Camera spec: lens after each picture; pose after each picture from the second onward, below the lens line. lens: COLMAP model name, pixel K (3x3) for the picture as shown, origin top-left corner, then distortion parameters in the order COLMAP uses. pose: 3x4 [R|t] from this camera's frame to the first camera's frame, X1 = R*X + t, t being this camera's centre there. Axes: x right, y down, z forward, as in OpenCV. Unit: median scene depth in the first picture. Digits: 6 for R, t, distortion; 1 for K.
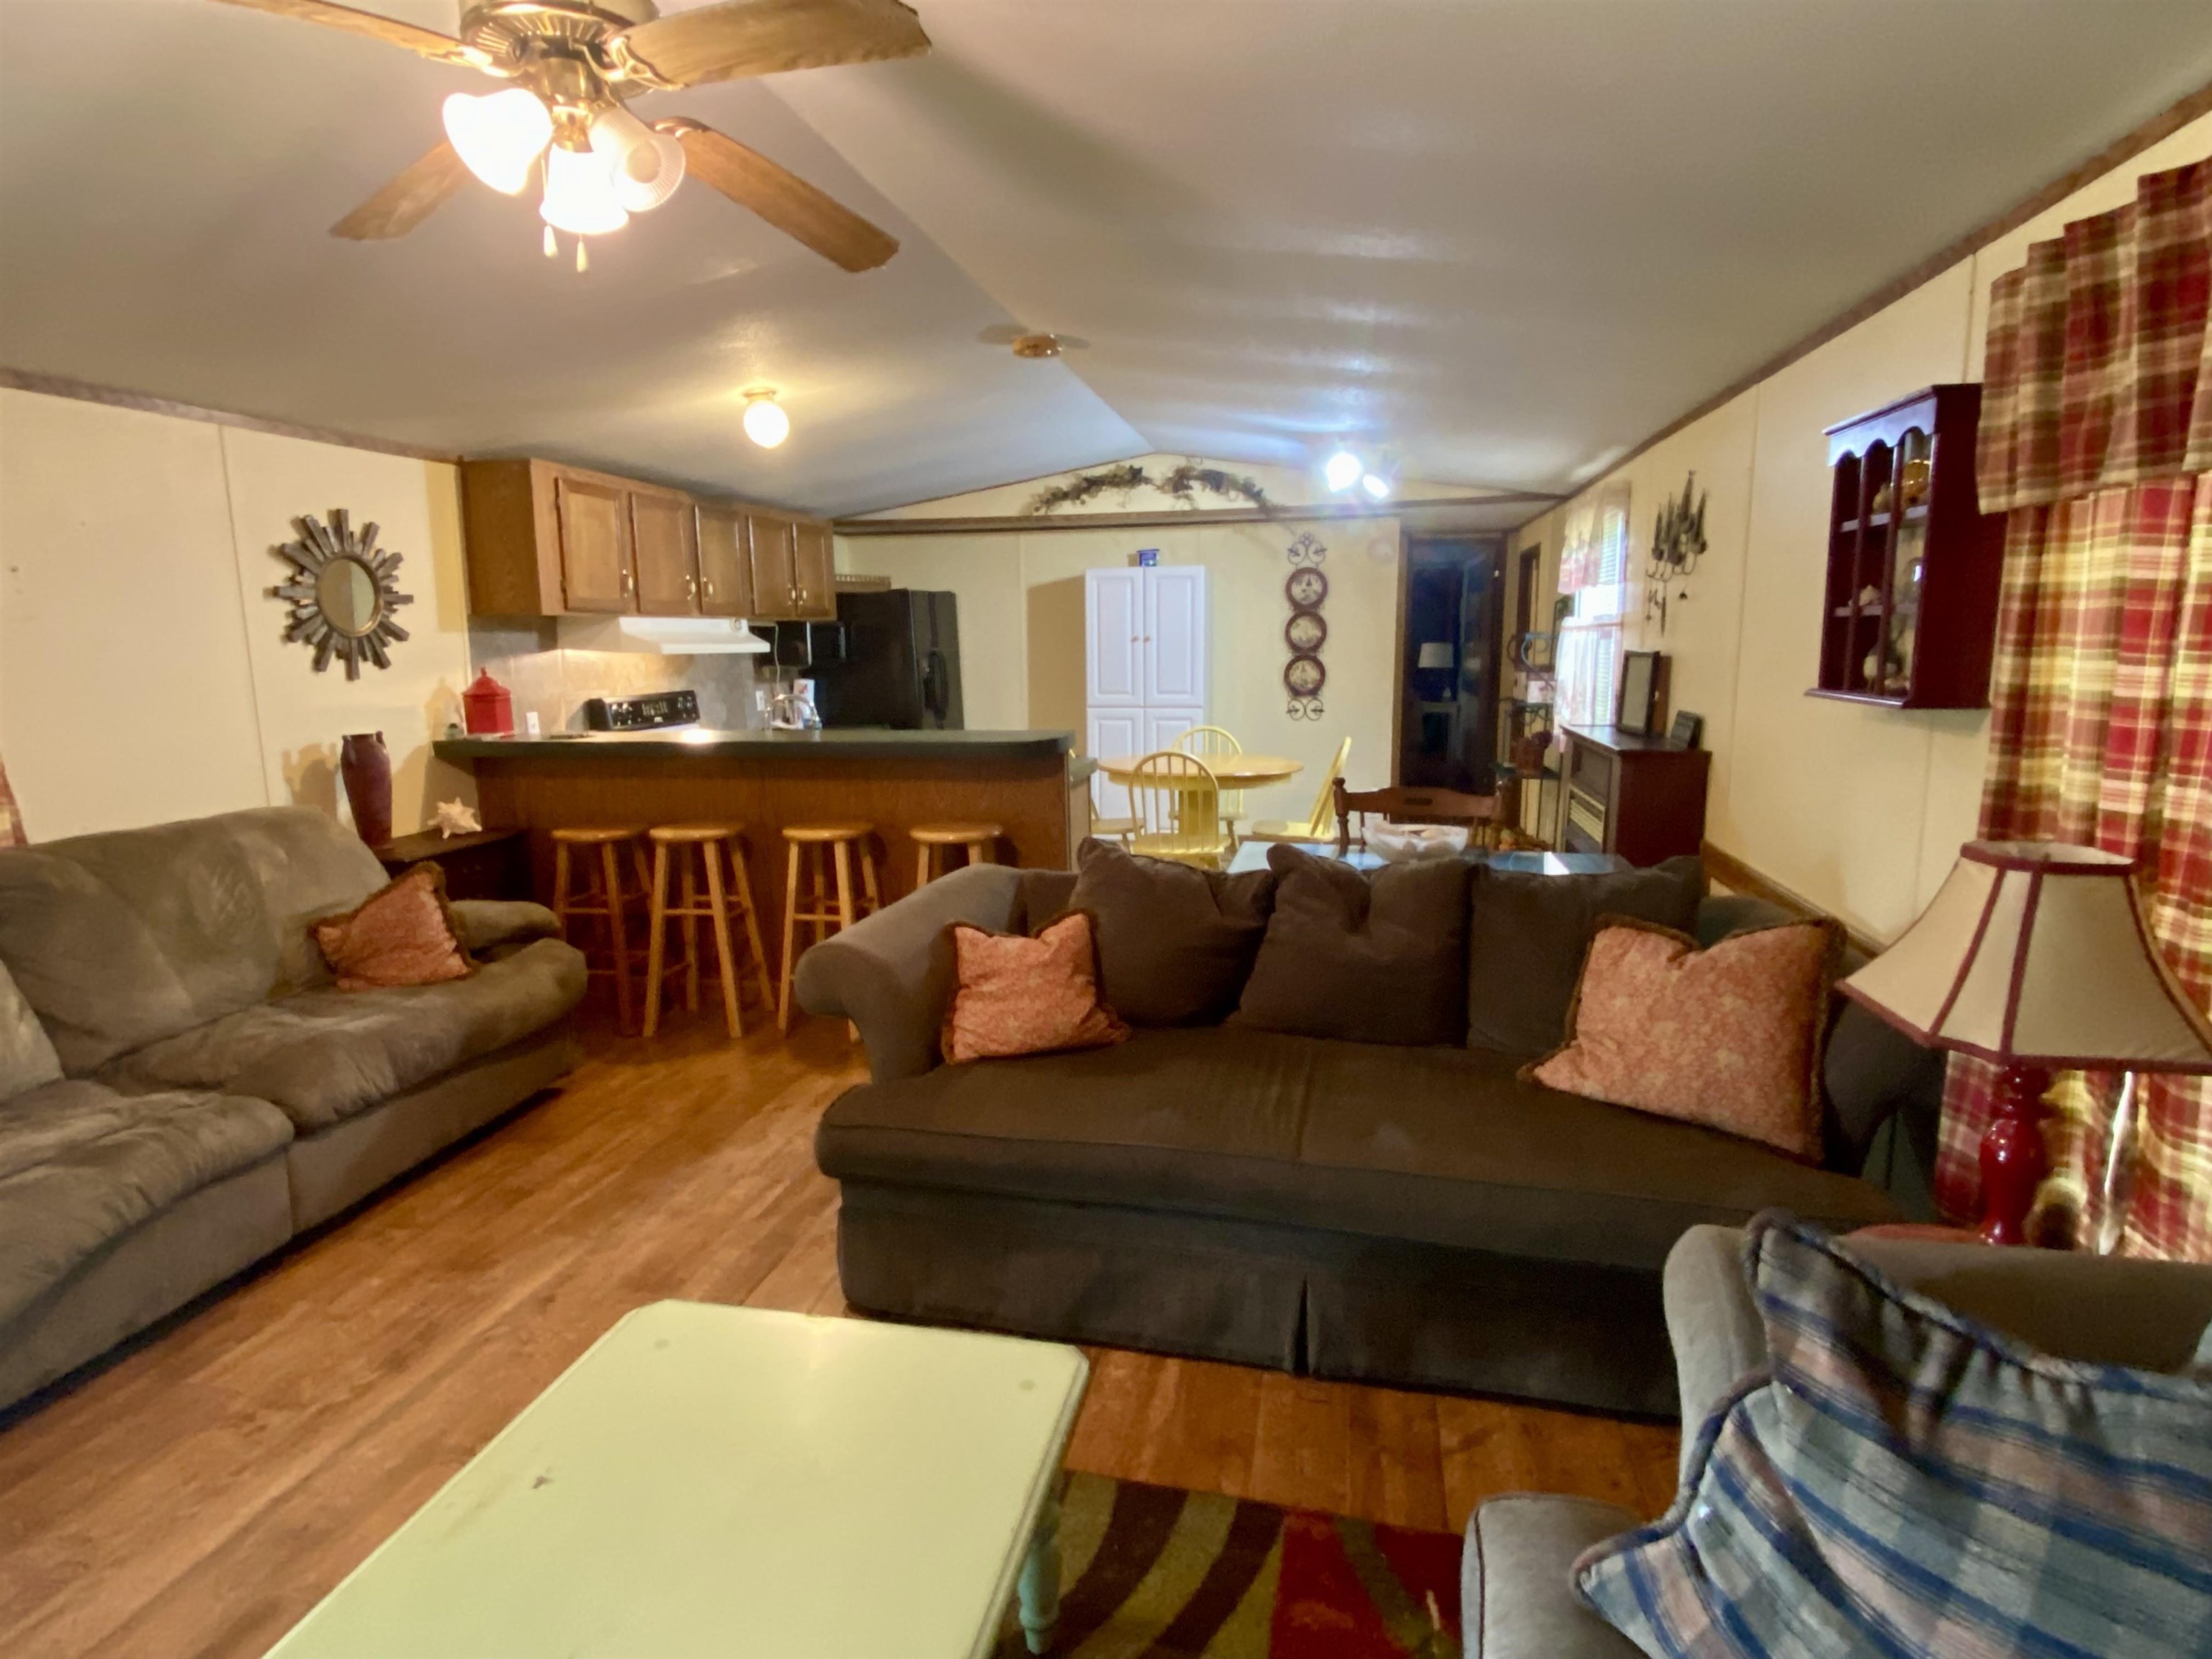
lens RADIAL K [[1131.1, 0, 1106.0], [0, 1131.1, 829.5], [0, 0, 1]] dist [0.062134, -0.076671]
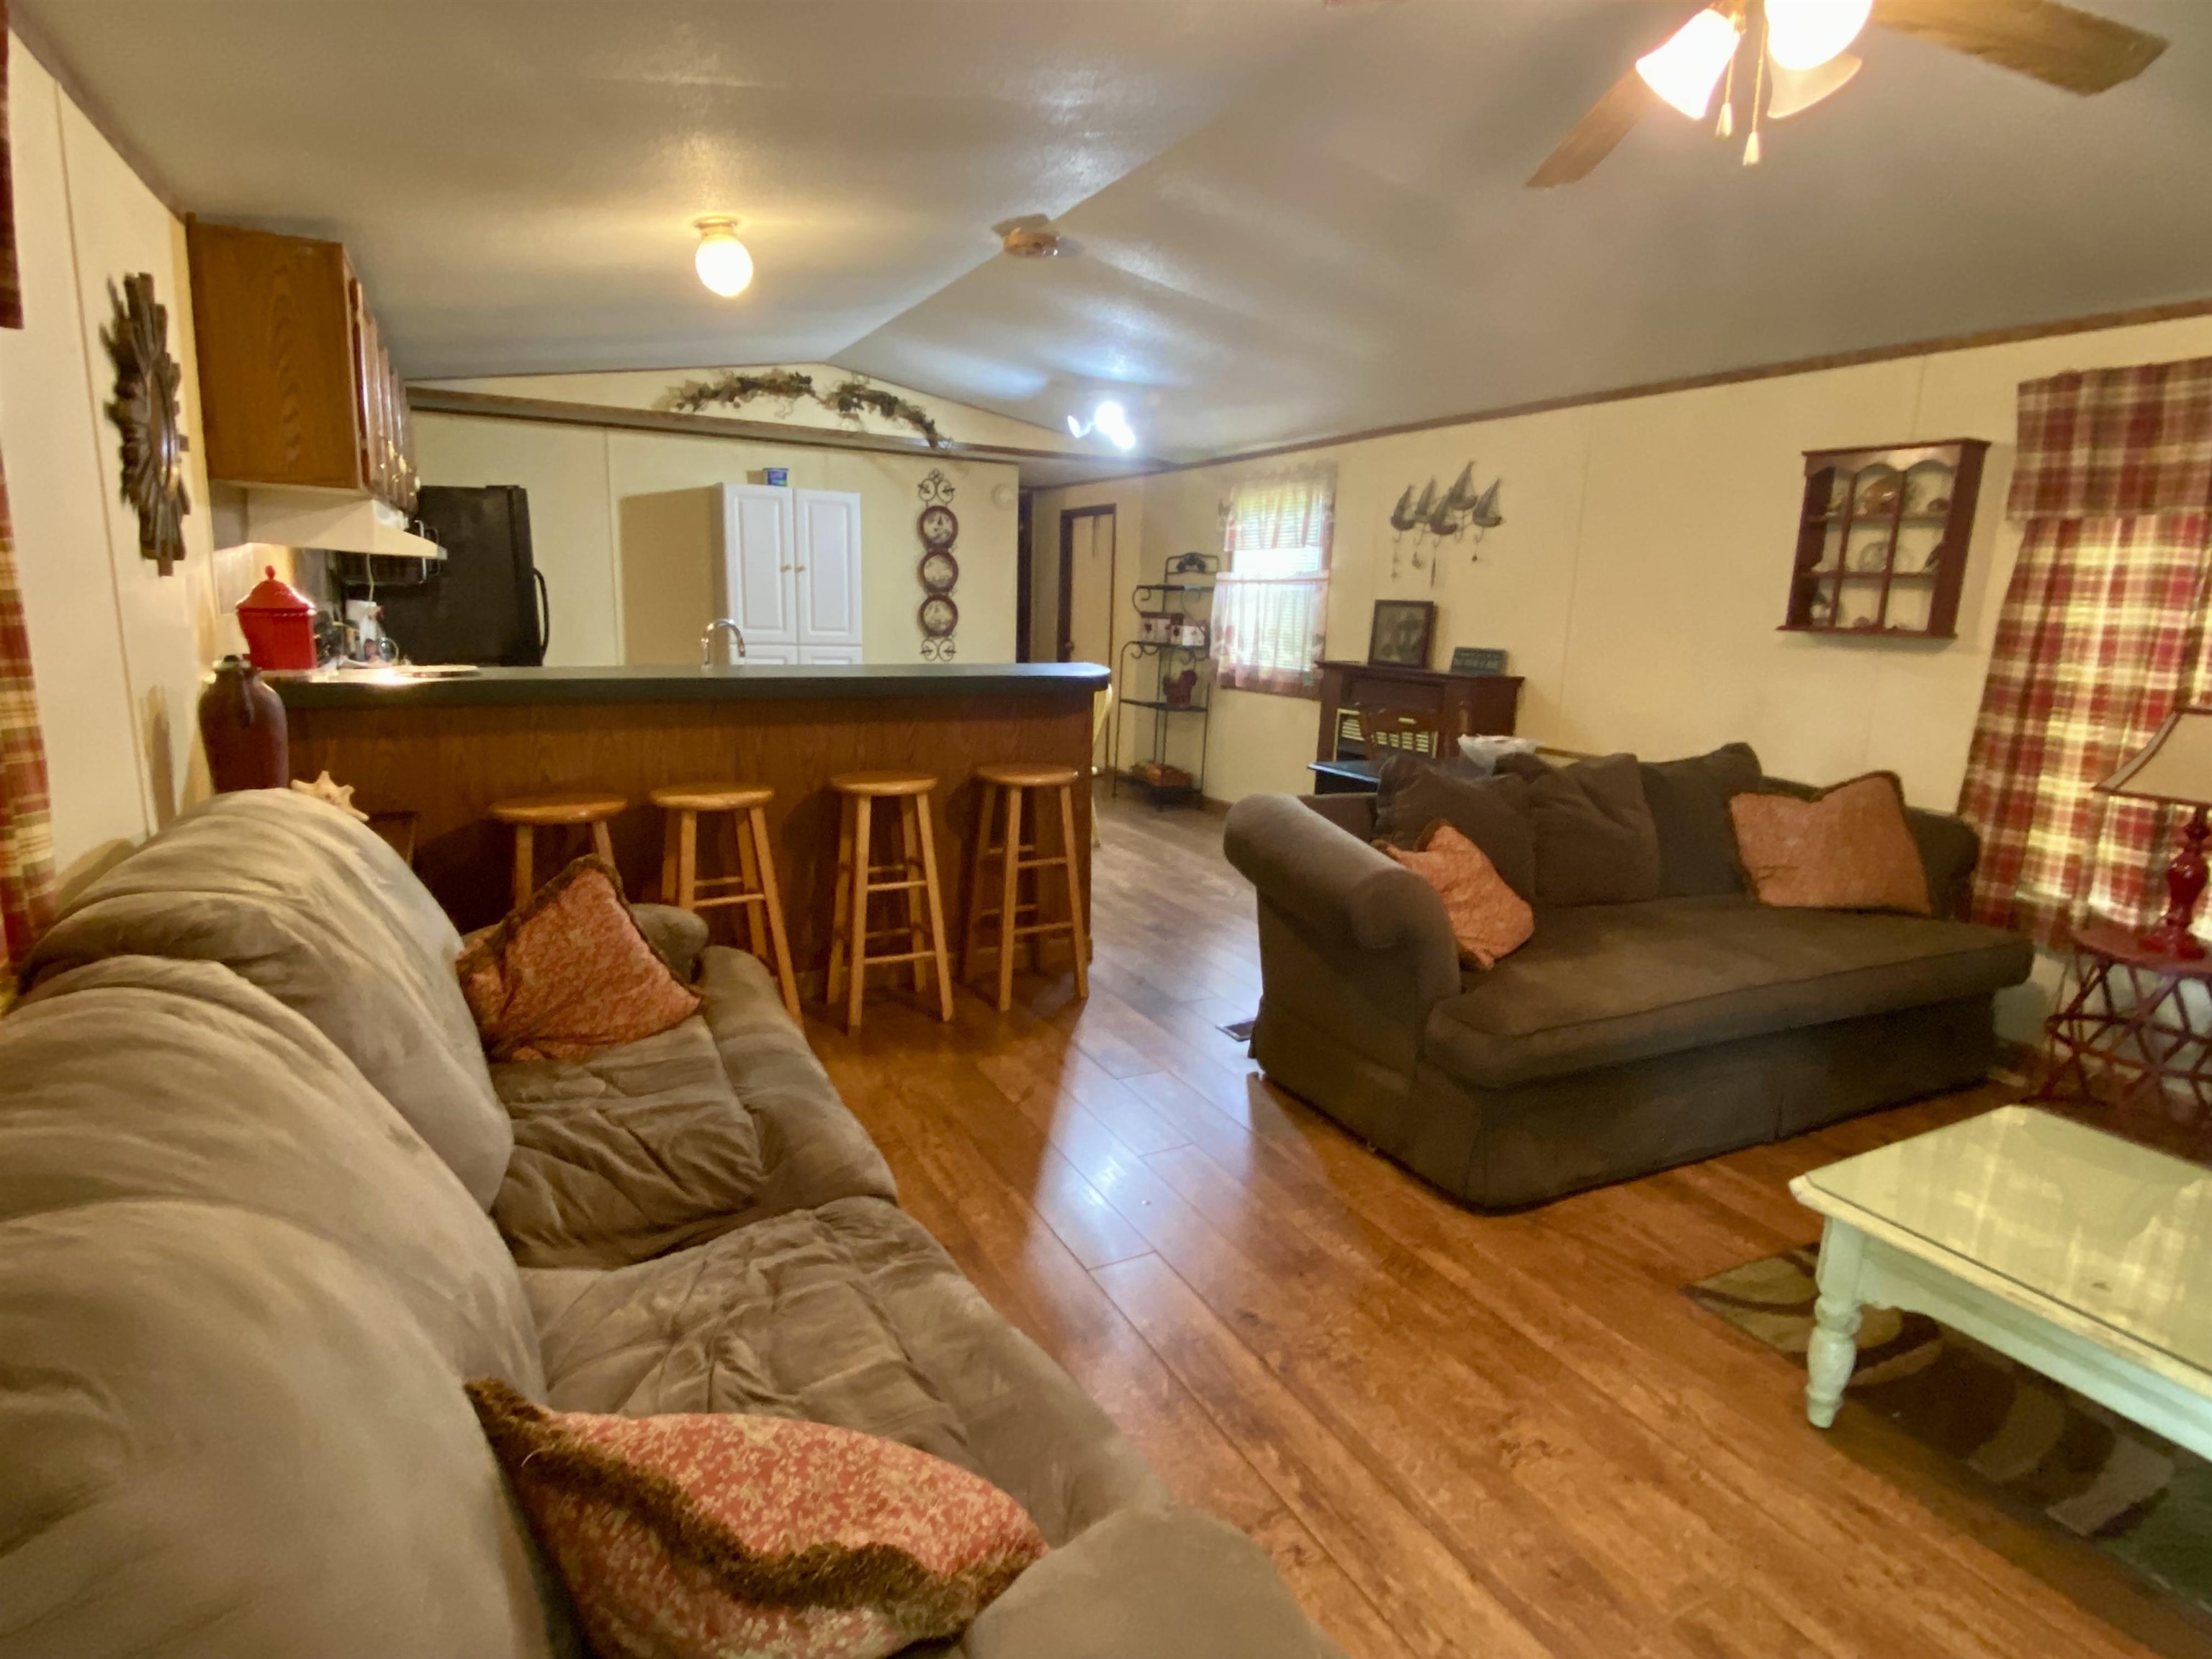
lens RADIAL K [[1131.1, 0, 1106.0], [0, 1131.1, 829.5], [0, 0, 1]] dist [0.062134, -0.076671]
pose [[0.762687, -0.094576, 0.639815, -0.403015], [0.067441, 0.995487, 0.066757, -0.005628], [-0.643242, -0.007765, 0.765624, 0.152441]]
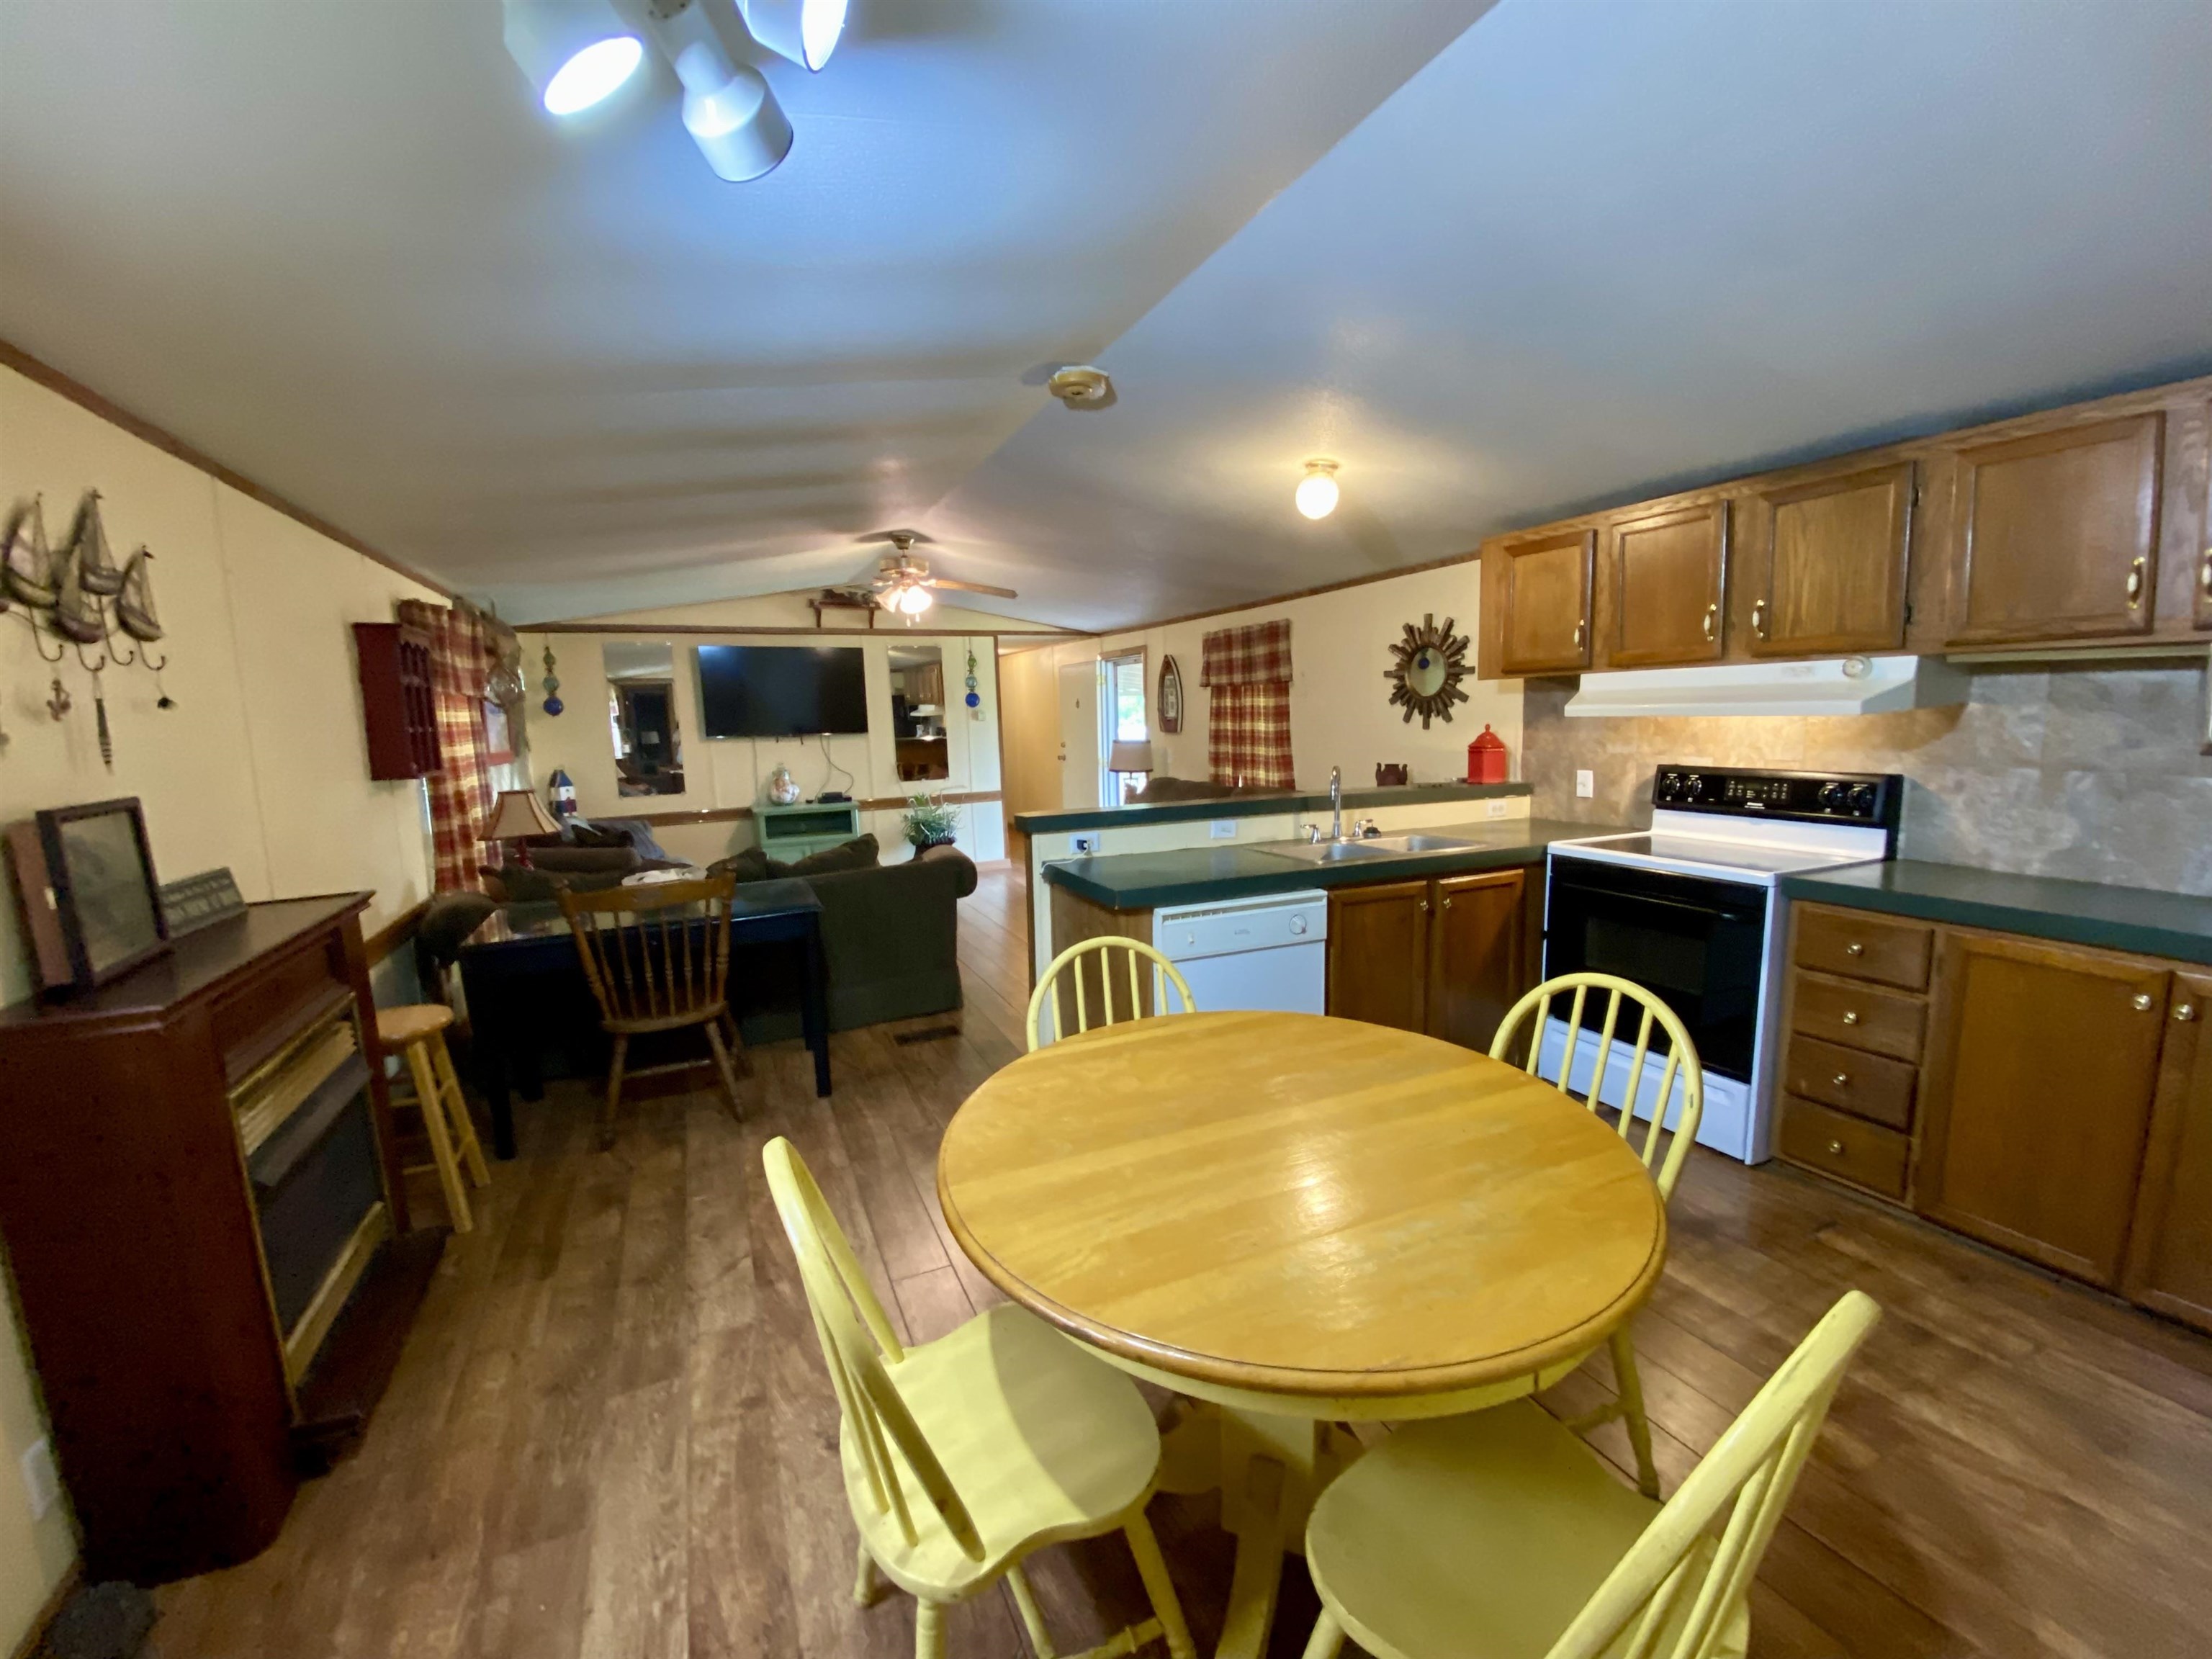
lens RADIAL K [[867.2, 0, 1106.0], [0, 867.2, 829.5], [0, 0, 1]] dist [-0.032851, -0.000101]
pose [[-0.791763, 0.114822, -0.599939, 0.224787], [-0.063088, 0.961549, 0.267289, -0.174031], [0.607562, 0.249478, -0.754075, 1.016915]]
